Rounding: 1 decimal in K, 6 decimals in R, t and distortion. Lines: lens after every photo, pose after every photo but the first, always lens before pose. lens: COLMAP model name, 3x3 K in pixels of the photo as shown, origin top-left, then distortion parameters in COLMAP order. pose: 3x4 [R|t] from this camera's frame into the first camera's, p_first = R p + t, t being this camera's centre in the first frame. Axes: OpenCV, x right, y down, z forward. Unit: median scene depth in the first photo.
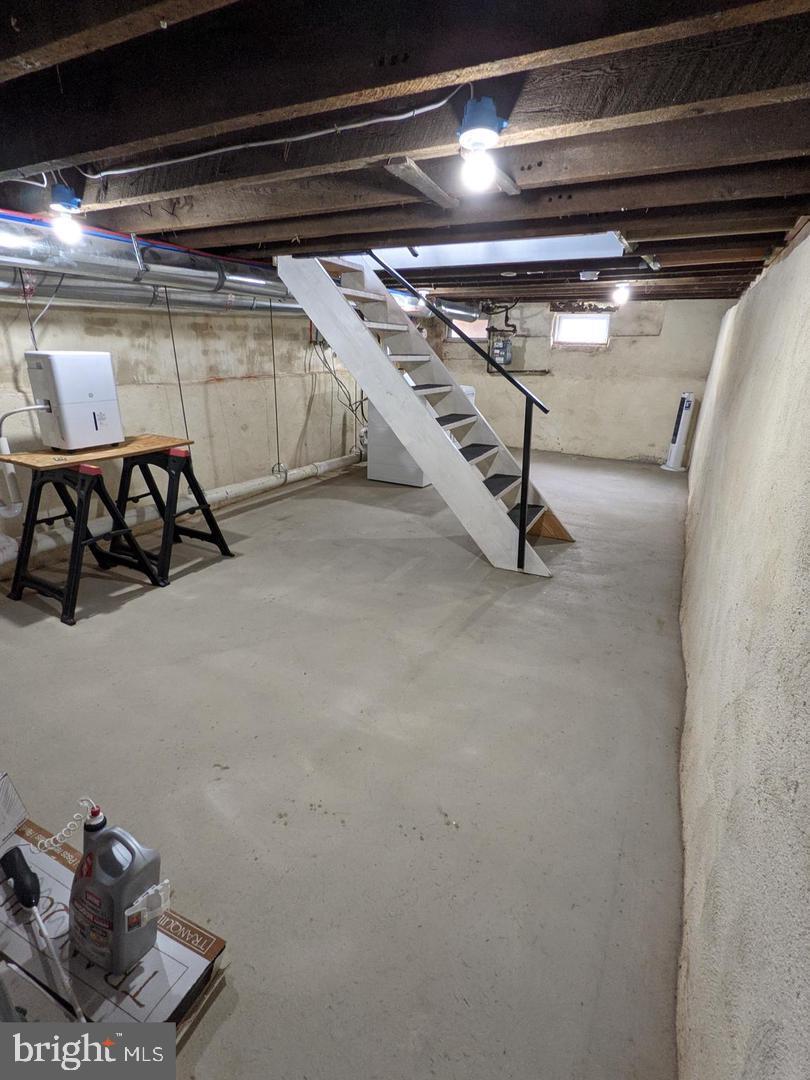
lens RADIAL K [[524.3, 0, 405.9], [0, 524.3, 537.8], [0, 0, 1]] dist [0.002949, -0.000759]
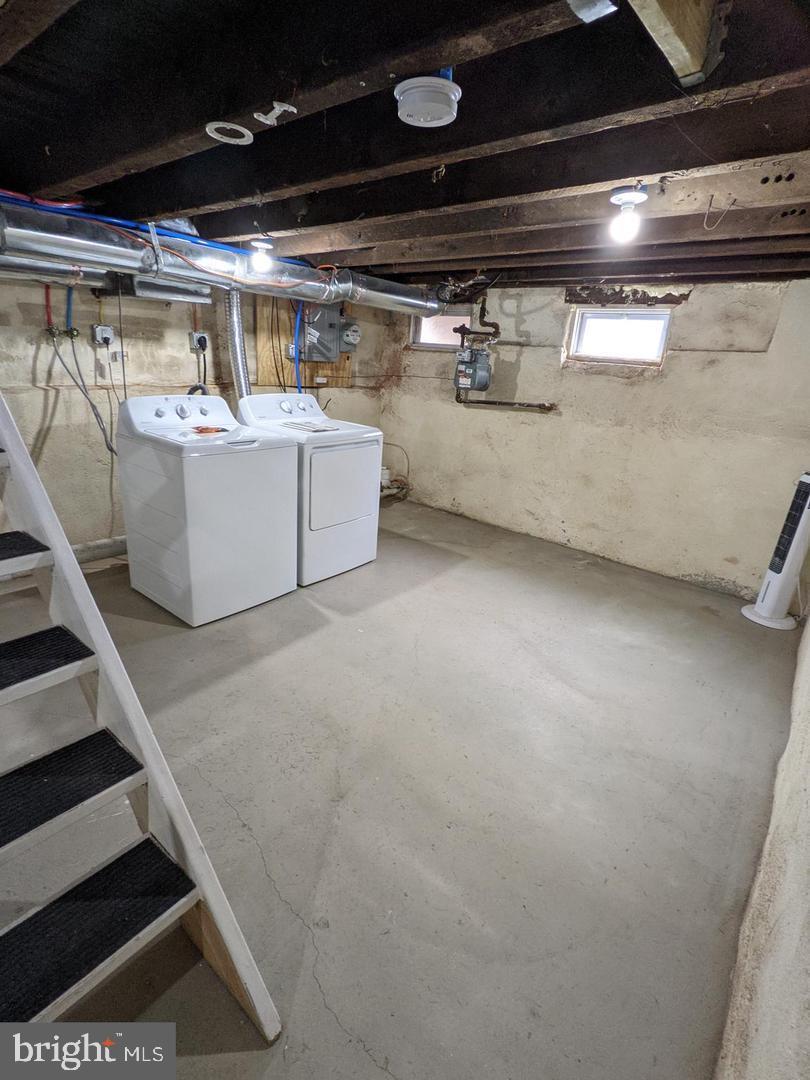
lens RADIAL K [[524.3, 0, 405.9], [0, 524.3, 537.8], [0, 0, 1]] dist [0.002949, -0.000759]
pose [[0.977667, 0.109832, -0.179179, 0.345328], [-0.113642, 0.993460, -0.011108, -0.222425], [0.176787, 0.031222, 0.983754, 0.609598]]
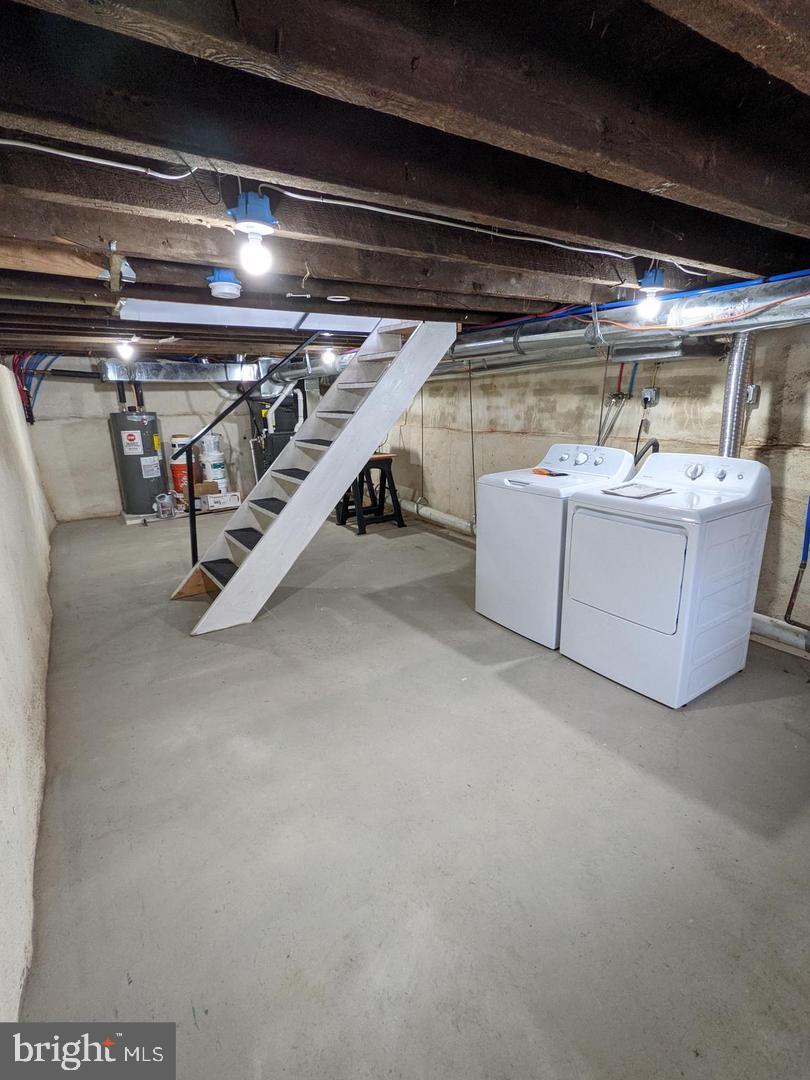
lens RADIAL K [[524.3, 0, 405.9], [0, 524.3, 537.8], [0, 0, 1]] dist [0.002949, -0.000759]
pose [[-0.501406, 0.219216, -0.836981, 0.678096], [-0.287694, 0.870084, 0.400233, -0.464102], [0.815981, 0.441474, -0.373198, 1.270820]]
